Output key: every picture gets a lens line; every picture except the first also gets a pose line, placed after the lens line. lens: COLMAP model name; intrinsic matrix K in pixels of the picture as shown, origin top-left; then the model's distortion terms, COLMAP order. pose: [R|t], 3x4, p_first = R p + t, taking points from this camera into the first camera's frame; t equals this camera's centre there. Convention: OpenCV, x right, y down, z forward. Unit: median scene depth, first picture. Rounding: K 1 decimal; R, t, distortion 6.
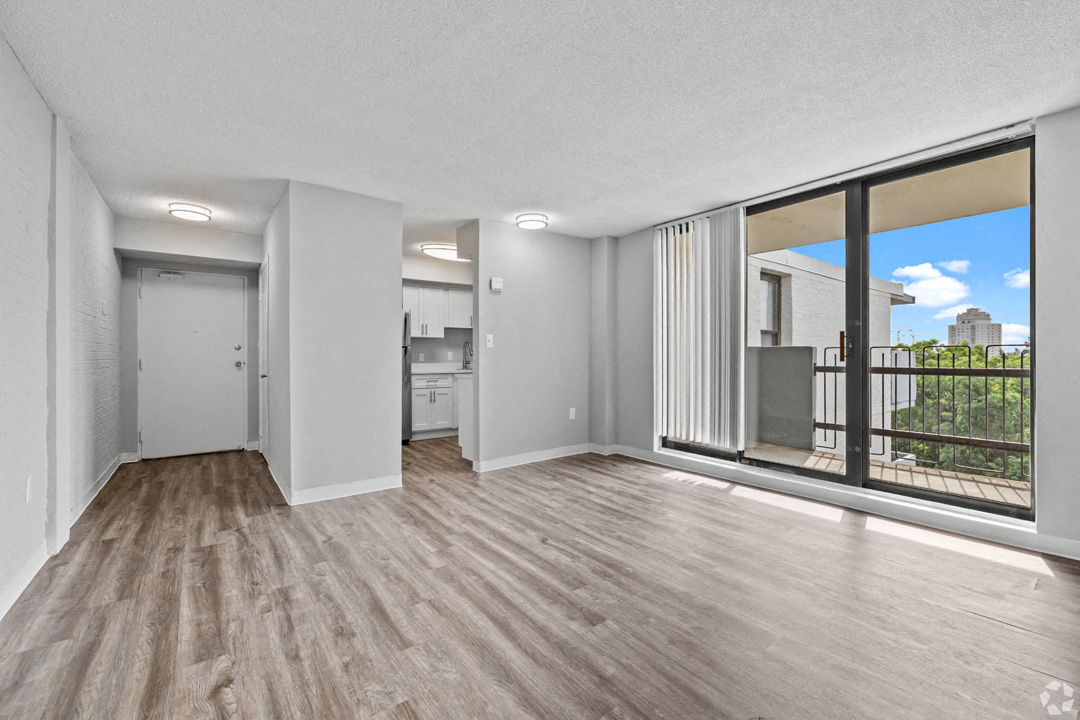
lens RADIAL K [[458.5, 0, 540.6], [0, 458.5, 357.0], [0, 0, 1]] dist [0.004730, 0.000576]
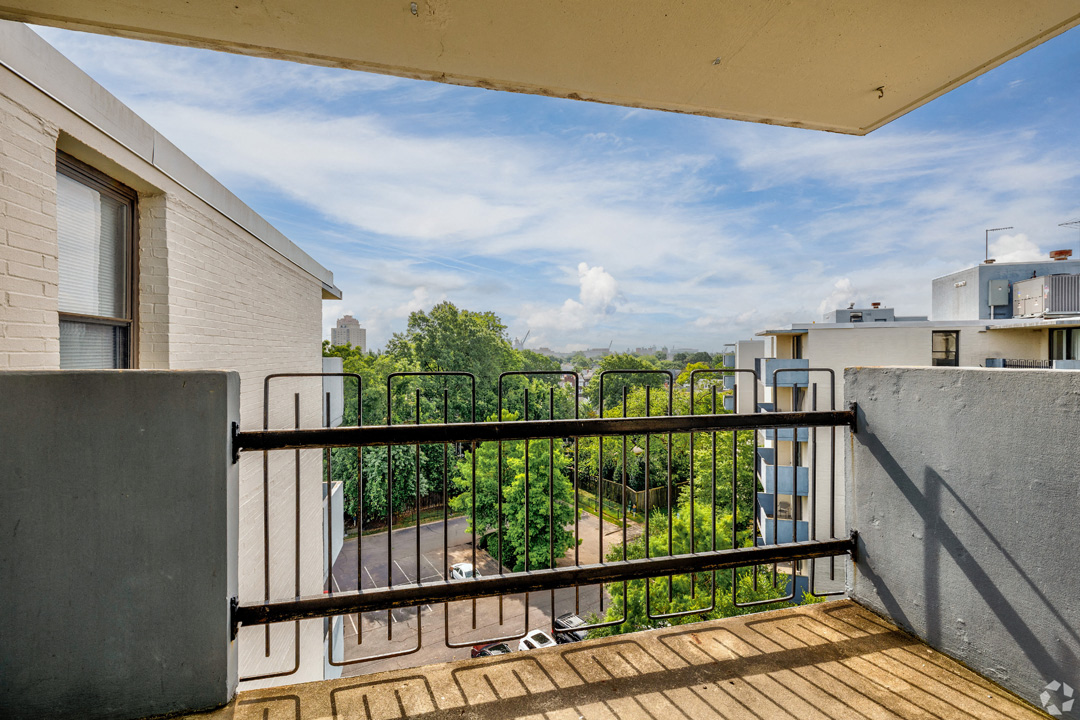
lens RADIAL K [[458.5, 0, 539.7], [0, 458.5, 355.6], [0, 0, 1]] dist [0.004730, 0.000576]
pose [[0.398450, -0.003857, 0.917182, 0.389278], [0.002162, 0.999992, 0.003265, -0.033977], [-0.917188, 0.000682, 0.398455, 0.678520]]
